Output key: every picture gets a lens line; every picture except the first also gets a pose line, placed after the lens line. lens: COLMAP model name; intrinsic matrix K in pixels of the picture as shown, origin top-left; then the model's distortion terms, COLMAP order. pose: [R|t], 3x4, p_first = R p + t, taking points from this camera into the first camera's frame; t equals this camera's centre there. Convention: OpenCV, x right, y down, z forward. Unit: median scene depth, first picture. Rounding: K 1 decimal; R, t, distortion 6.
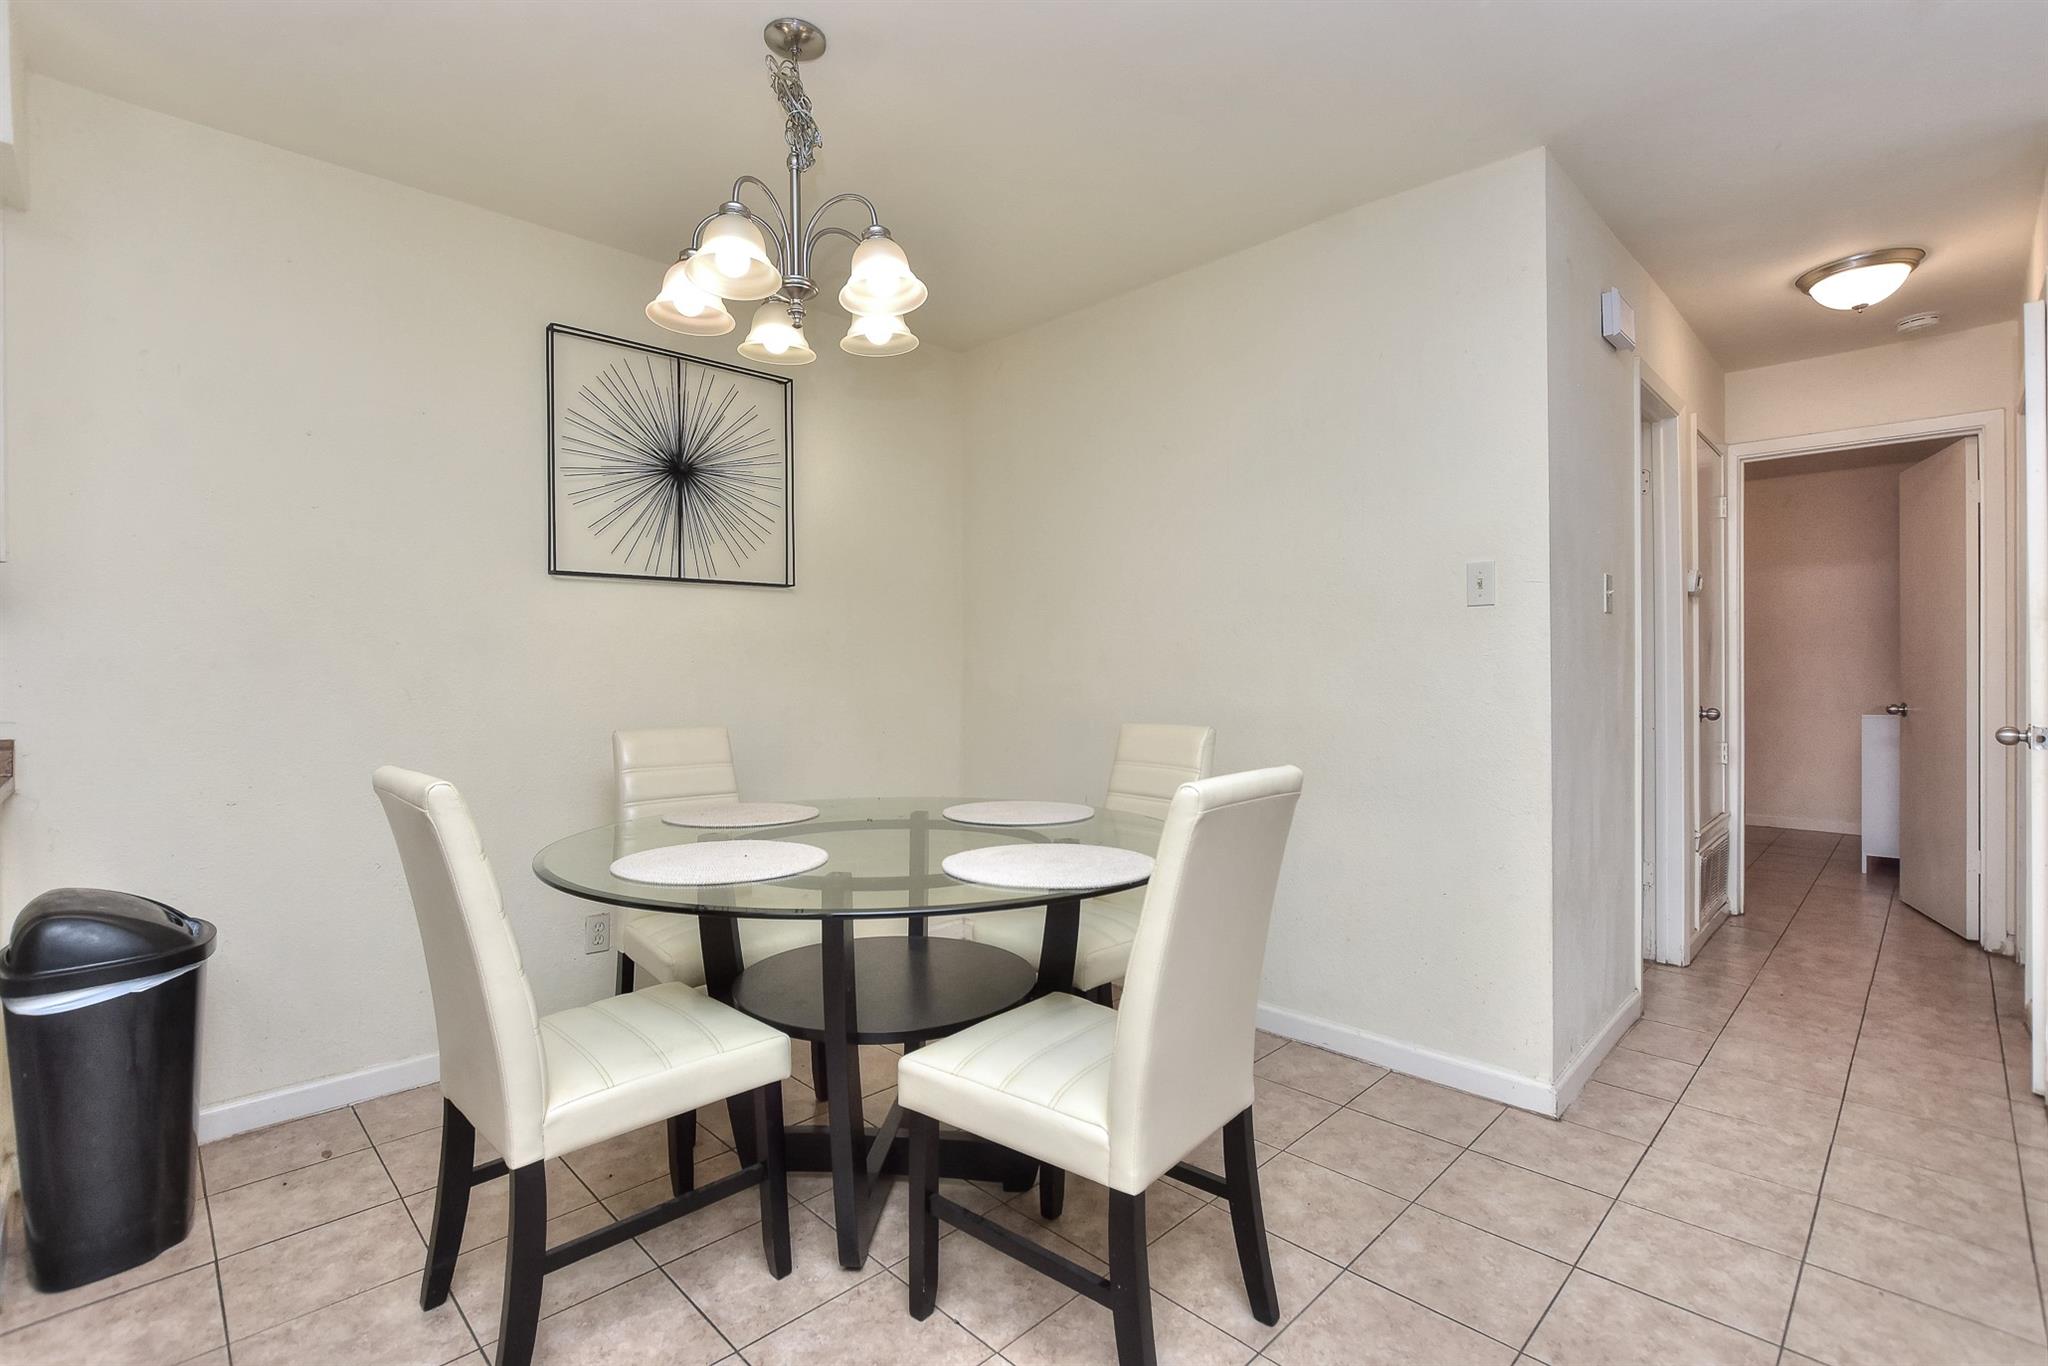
lens RADIAL K [[911.5, 0, 991.1], [0, 911.5, 669.3], [0, 0, 1]] dist [-0.021139, 0.005334]
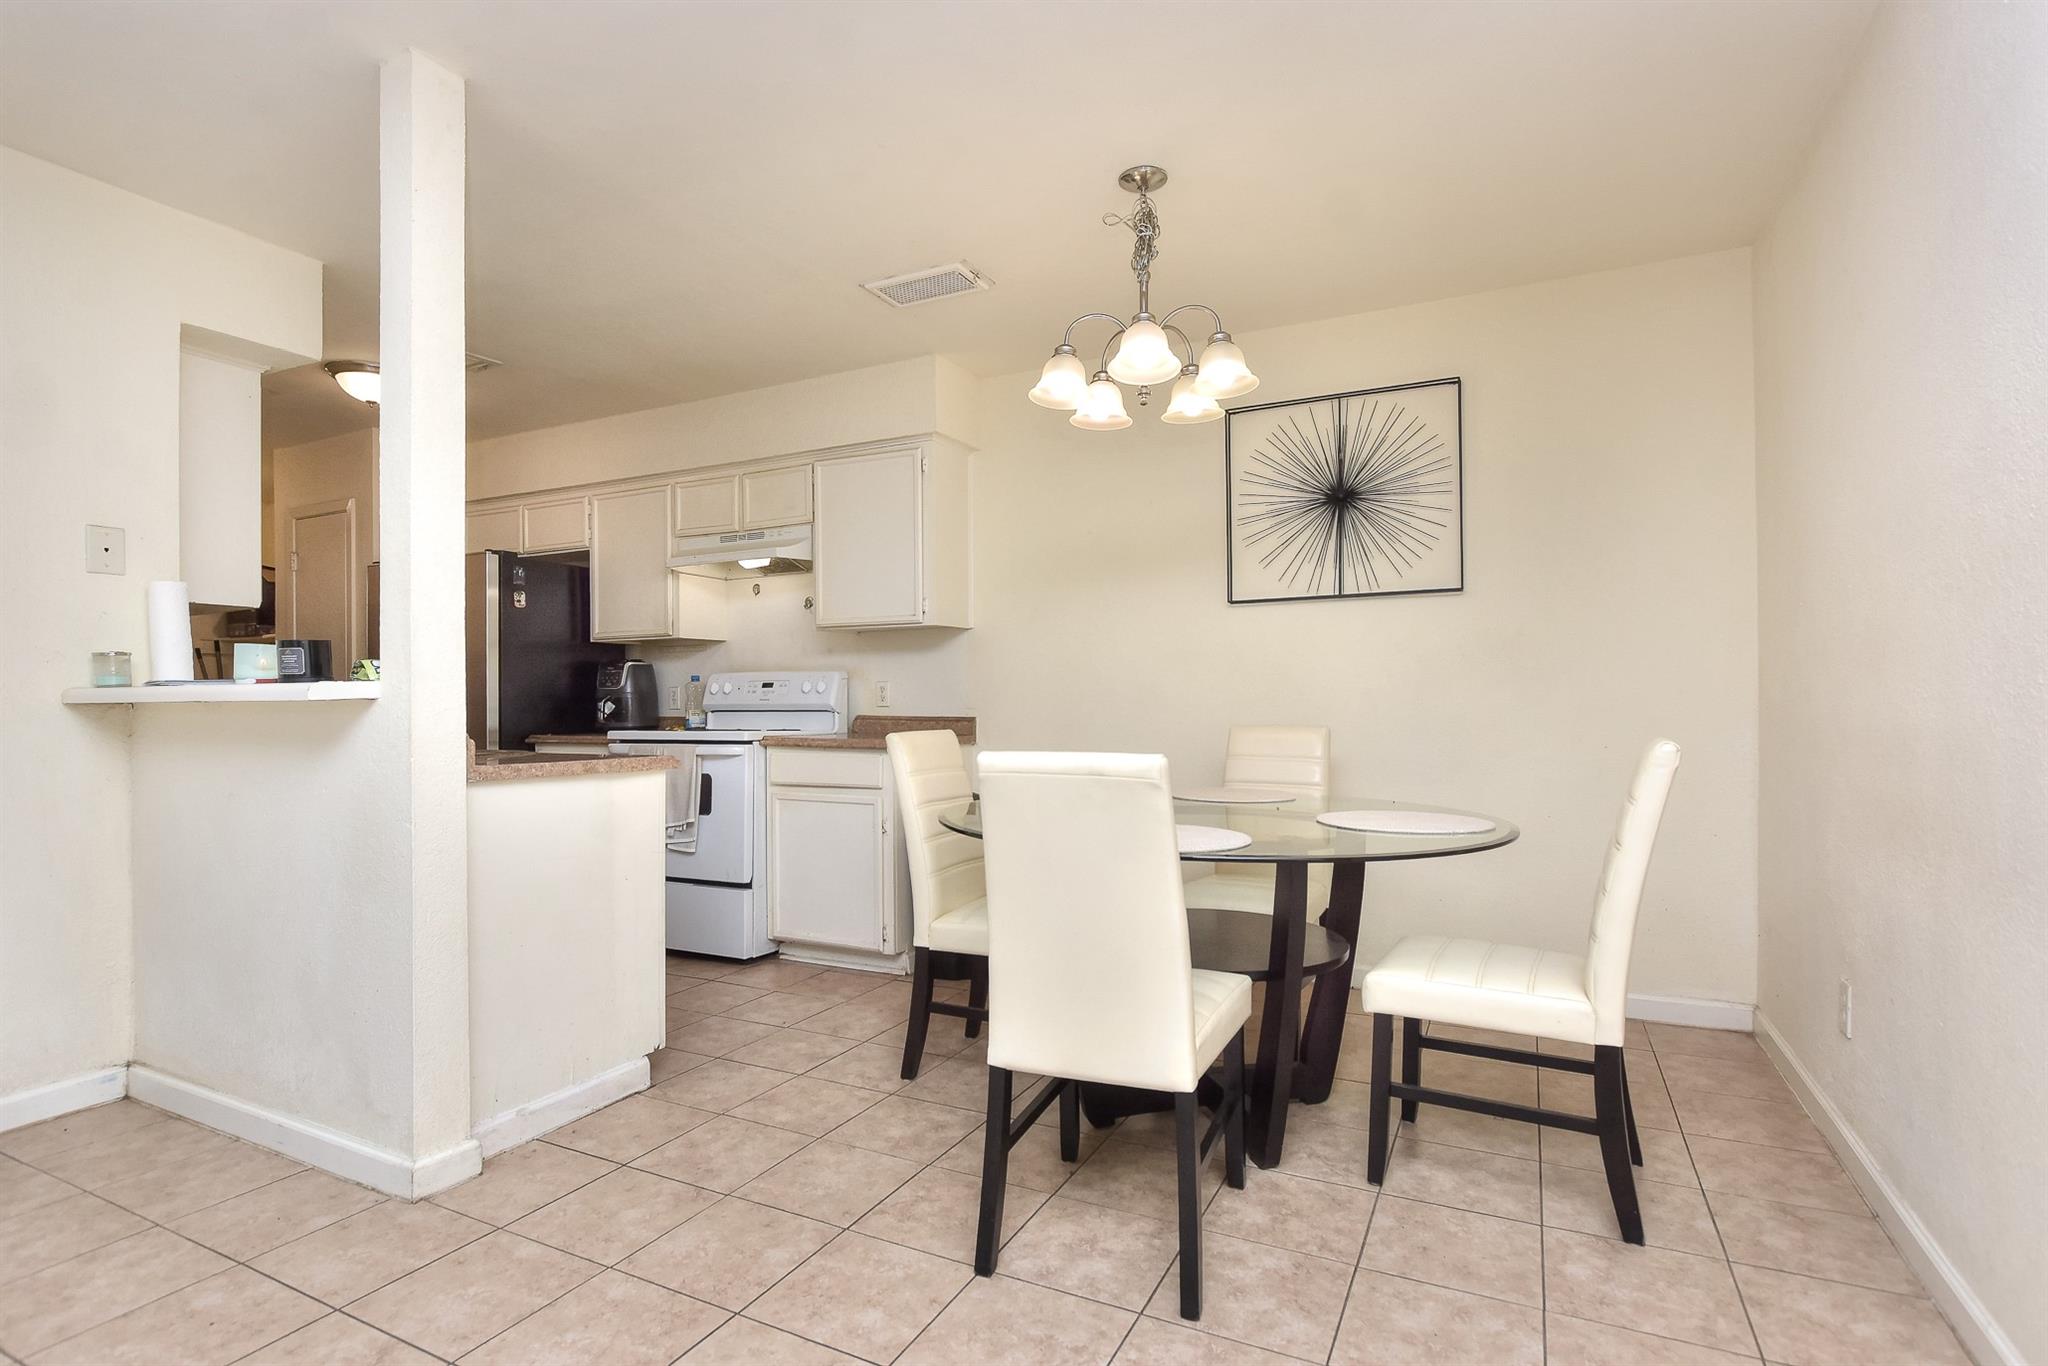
lens RADIAL K [[972.8, 0, 1062.9], [0, 972.8, 697.0], [0, 0, 1]] dist [-0.019720, 0.000612]
pose [[0.352839, -0.003843, -0.935676, 0.713776], [0.008016, 0.999967, -0.001084, 0.025946], [0.935650, -0.007118, 0.352858, 0.284288]]
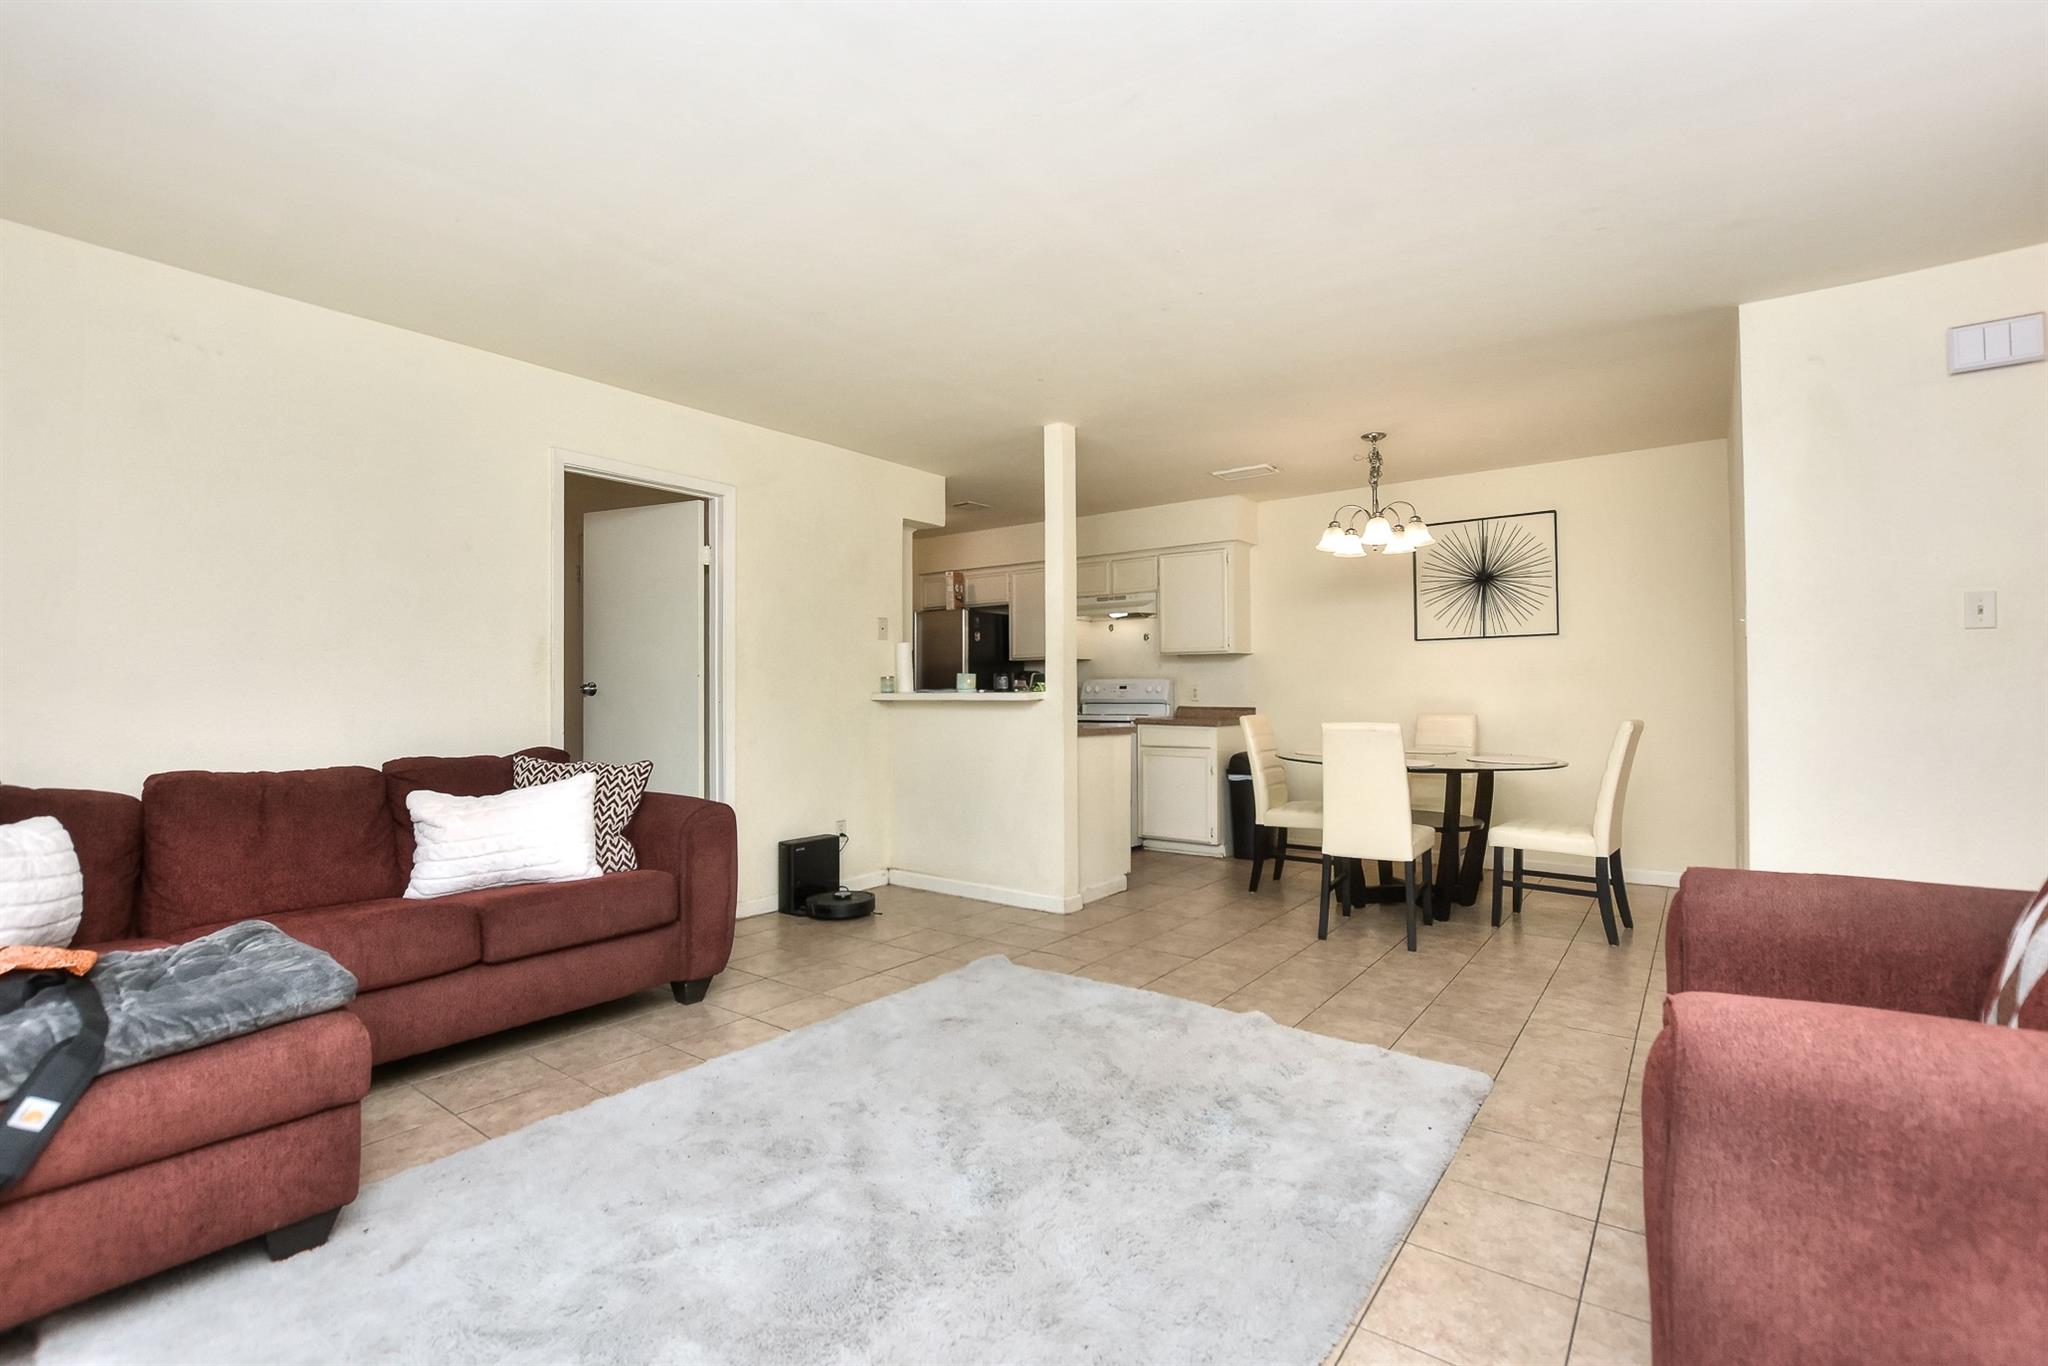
lens RADIAL K [[911.5, 0, 1093.5], [0, 911.5, 664.3], [0, 0, 1]] dist [-0.021139, 0.005334]
pose [[0.209313, -0.026488, -0.977490, 1.461135], [0.007109, 0.999648, -0.025566, 0.000921], [0.977823, -0.001598, 0.209428, -0.210442]]
